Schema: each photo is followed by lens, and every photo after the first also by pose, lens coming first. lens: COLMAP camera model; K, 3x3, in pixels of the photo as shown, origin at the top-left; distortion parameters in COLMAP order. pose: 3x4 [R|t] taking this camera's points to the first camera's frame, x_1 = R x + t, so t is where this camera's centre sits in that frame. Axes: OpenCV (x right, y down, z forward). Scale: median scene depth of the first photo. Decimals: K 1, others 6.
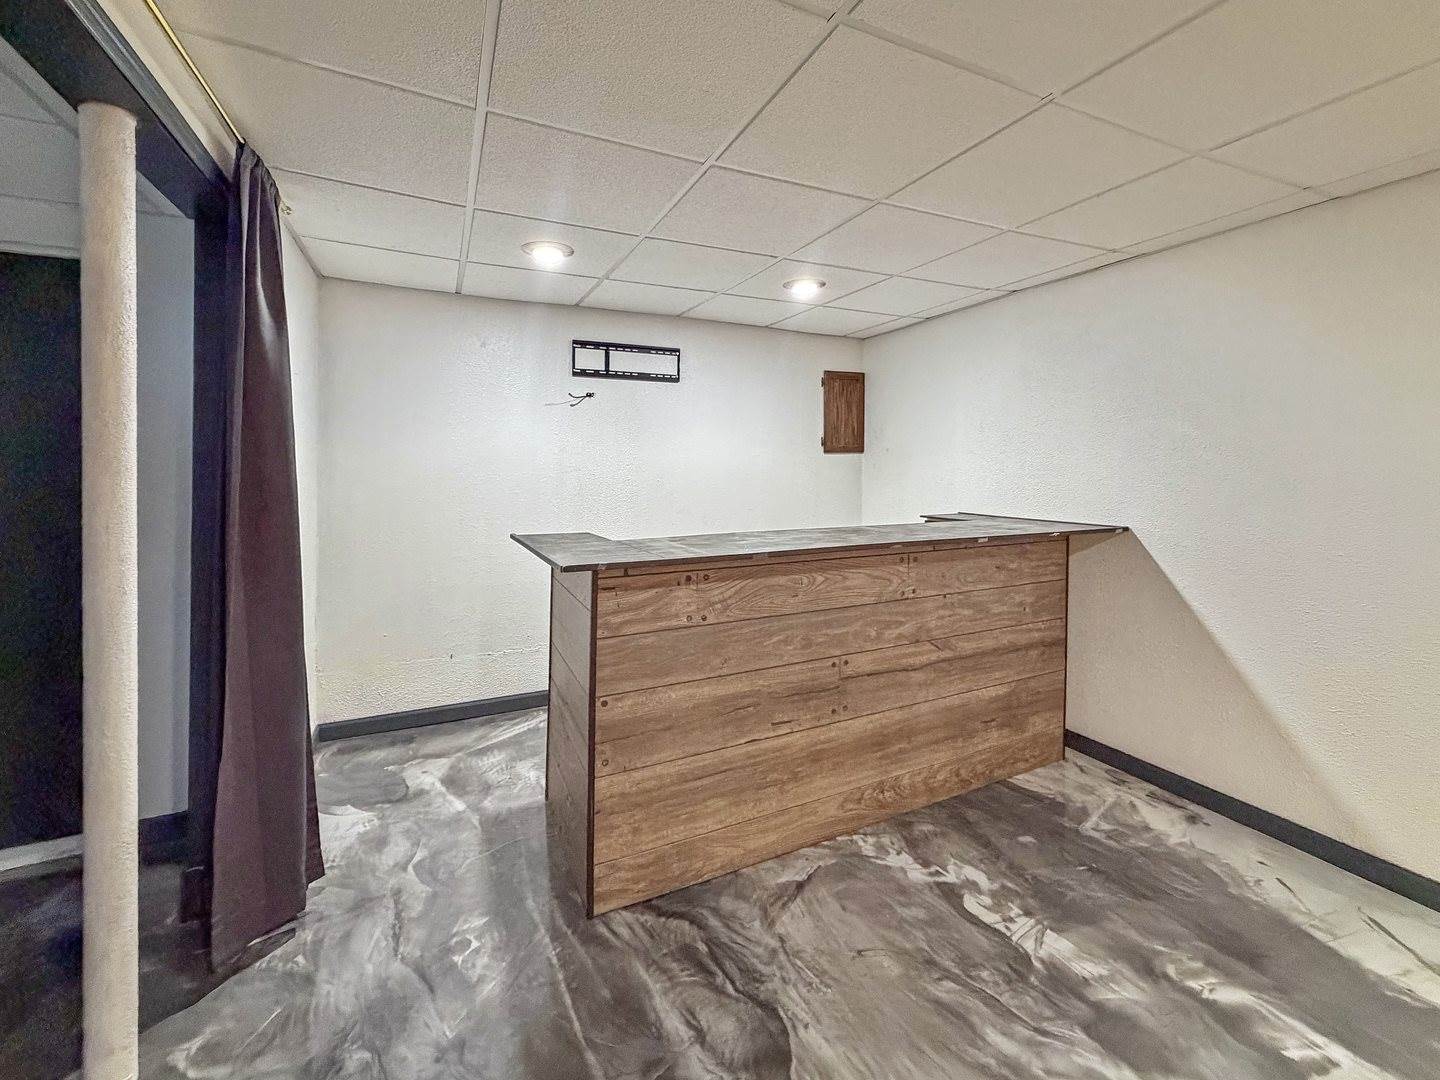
lens RADIAL K [[601.6, 0, 710.2], [0, 601.6, 478.1], [0, 0, 1]] dist [0.002036, -0.000744]
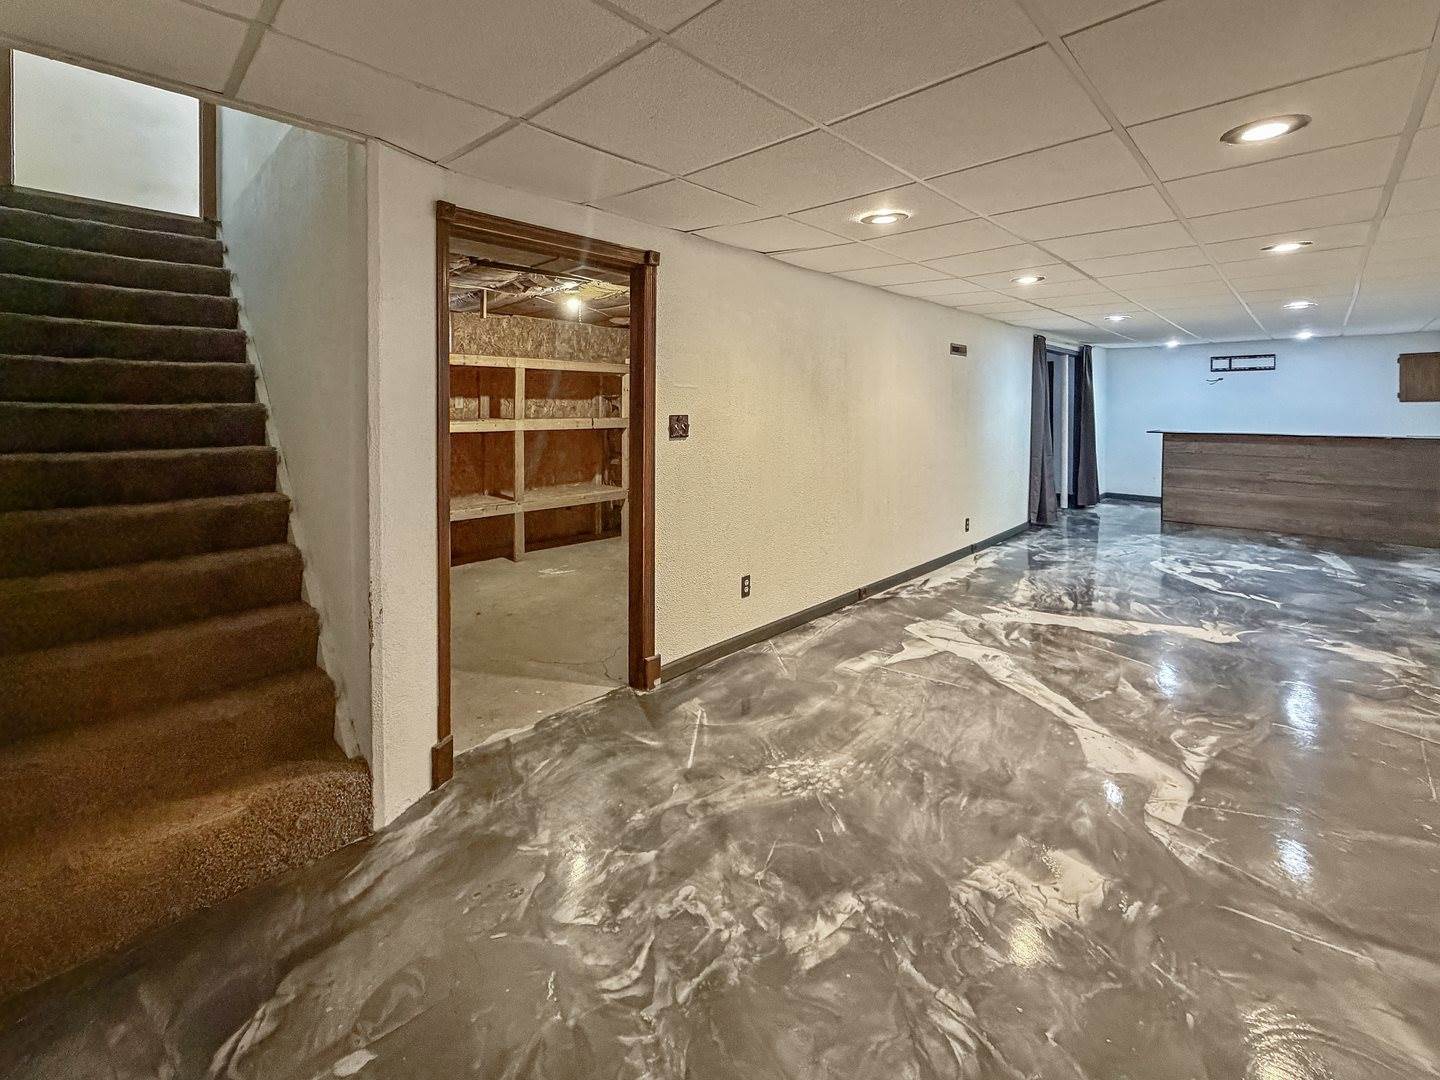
lens RADIAL K [[634.0, 0, 688.7], [0, 634.0, 415.7], [0, 0, 1]] dist [0.001829, 0.000734]
pose [[0.355284, 0.021654, -0.934507, 1.935597], [-0.013639, 0.999745, 0.017980, -0.011998], [0.934659, 0.006358, 0.355489, -2.563391]]
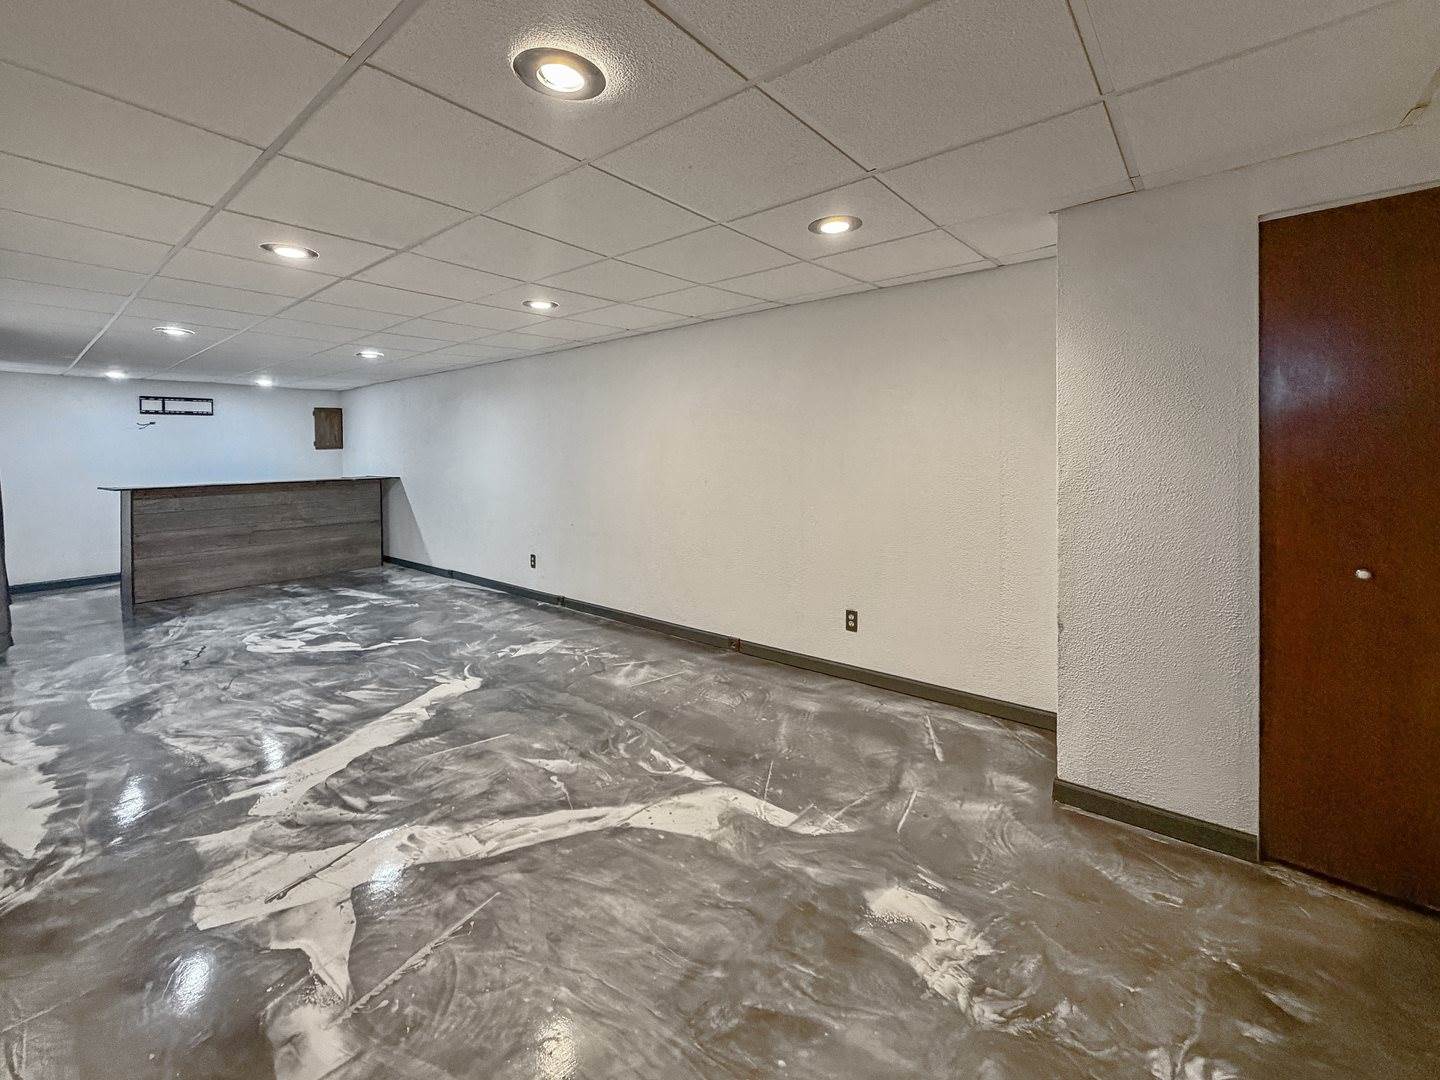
lens RADIAL K [[601.6, 0, 749.0], [0, 601.6, 453.0], [0, 0, 1]] dist [0.002036, -0.000744]
pose [[0.880596, -0.008255, 0.473797, 0.845424], [0.011093, 0.999933, -0.003196, -0.009697], [-0.473739, 0.008071, 0.880628, -2.416371]]
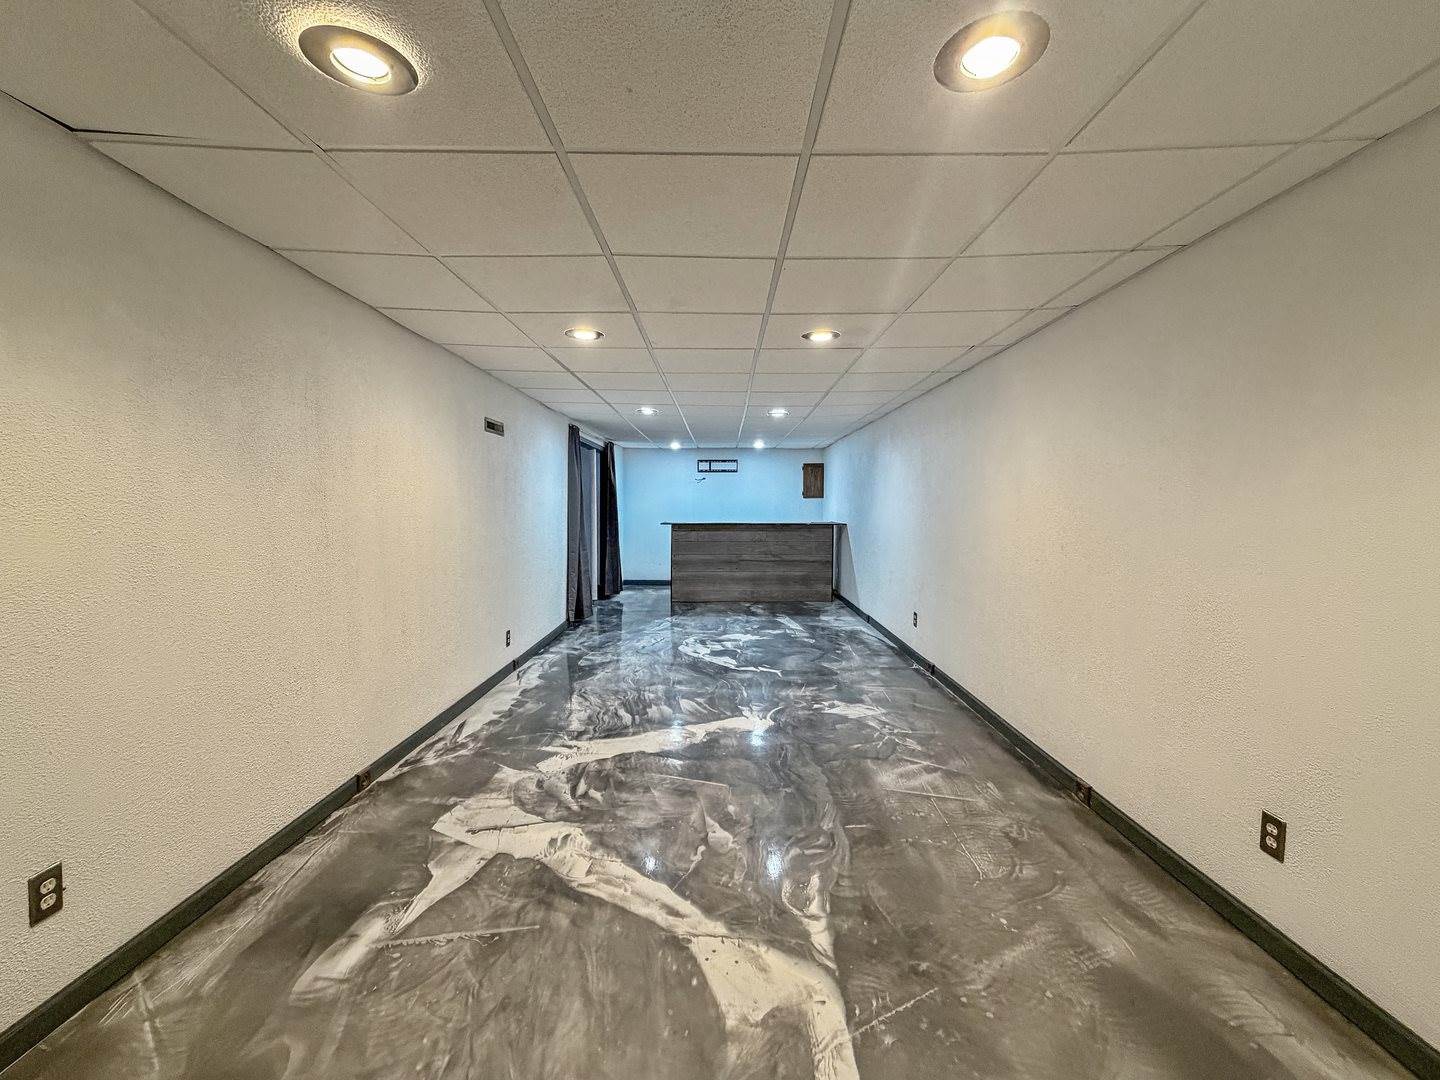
lens RADIAL K [[601.6, 0, 722.5], [0, 601.6, 521.6], [0, 0, 1]] dist [0.002036, -0.000744]
pose [[0.911049, 0.020225, -0.411801, 1.463990], [-0.013025, 0.999709, 0.020282, 0.013949], [0.412091, -0.013114, 0.911048, -2.168558]]
